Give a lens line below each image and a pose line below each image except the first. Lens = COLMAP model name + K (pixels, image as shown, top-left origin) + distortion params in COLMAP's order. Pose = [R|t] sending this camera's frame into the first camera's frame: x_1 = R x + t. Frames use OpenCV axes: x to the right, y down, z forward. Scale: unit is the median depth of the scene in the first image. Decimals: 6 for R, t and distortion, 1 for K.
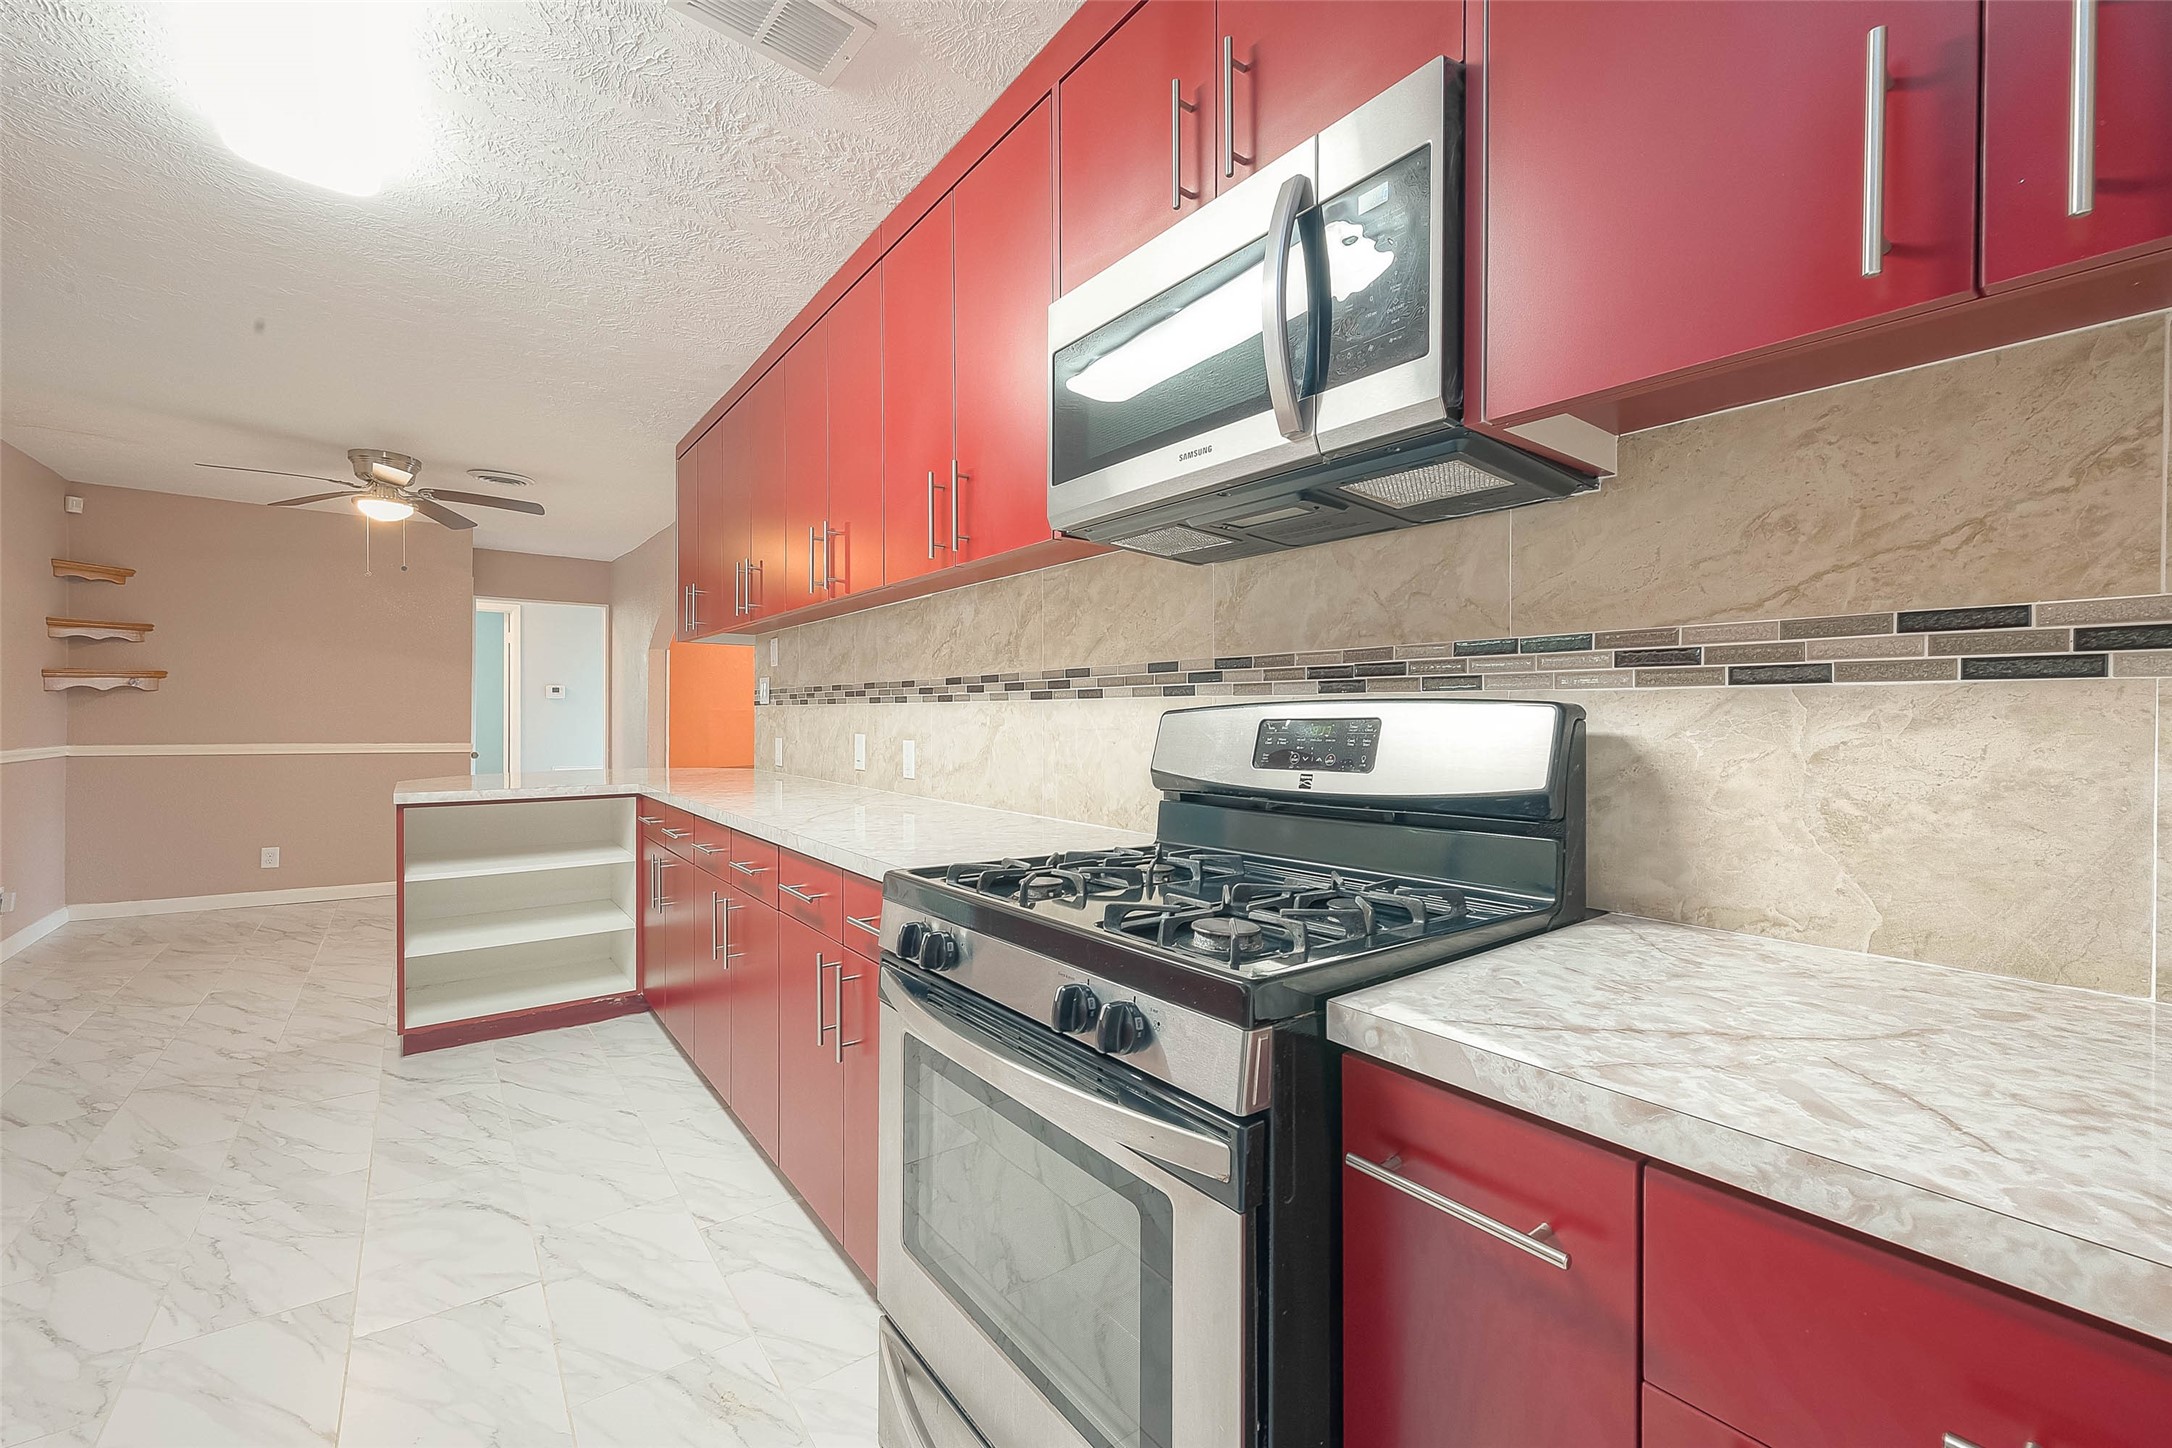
lens RADIAL K [[888.6, 0, 1082.7], [0, 888.6, 717.2], [0, 0, 1]] dist [0.000501, 0.000623]
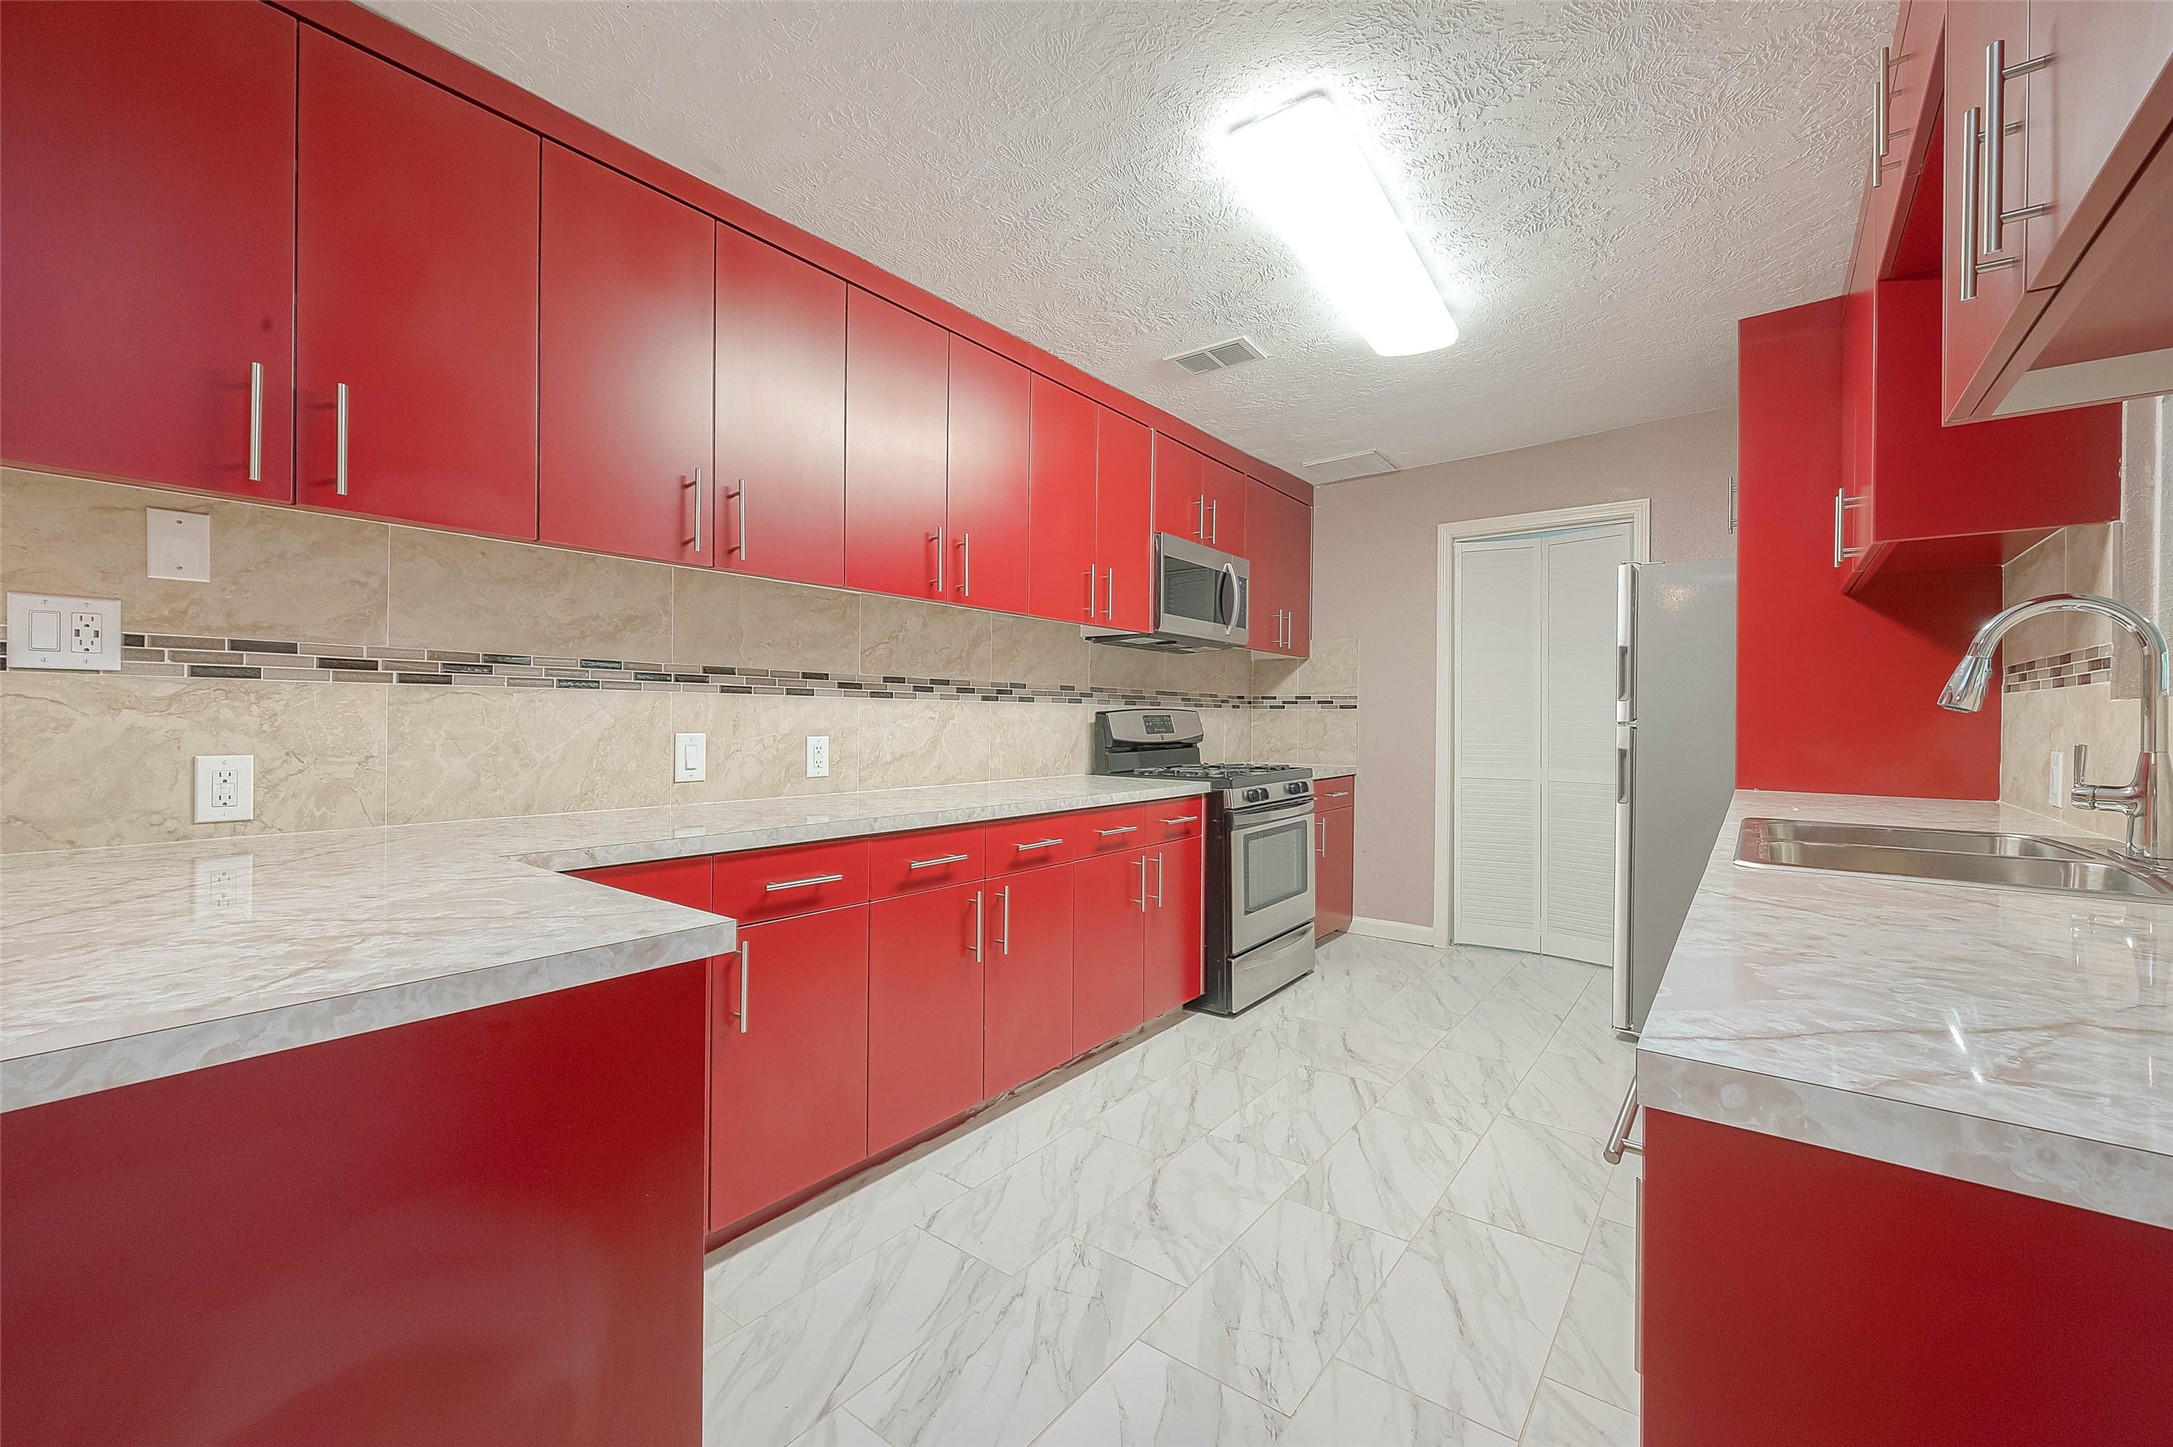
lens RADIAL K [[889.1, 0, 1083.2], [0, 889.1, 716.7], [0, 0, 1]] dist [0.000501, 0.000623]
pose [[-0.271118, -0.002835, 0.962542, -1.447840], [-0.007239, 0.999973, 0.000906, 0.003133], [-0.962519, -0.006723, -0.271131, 1.213158]]
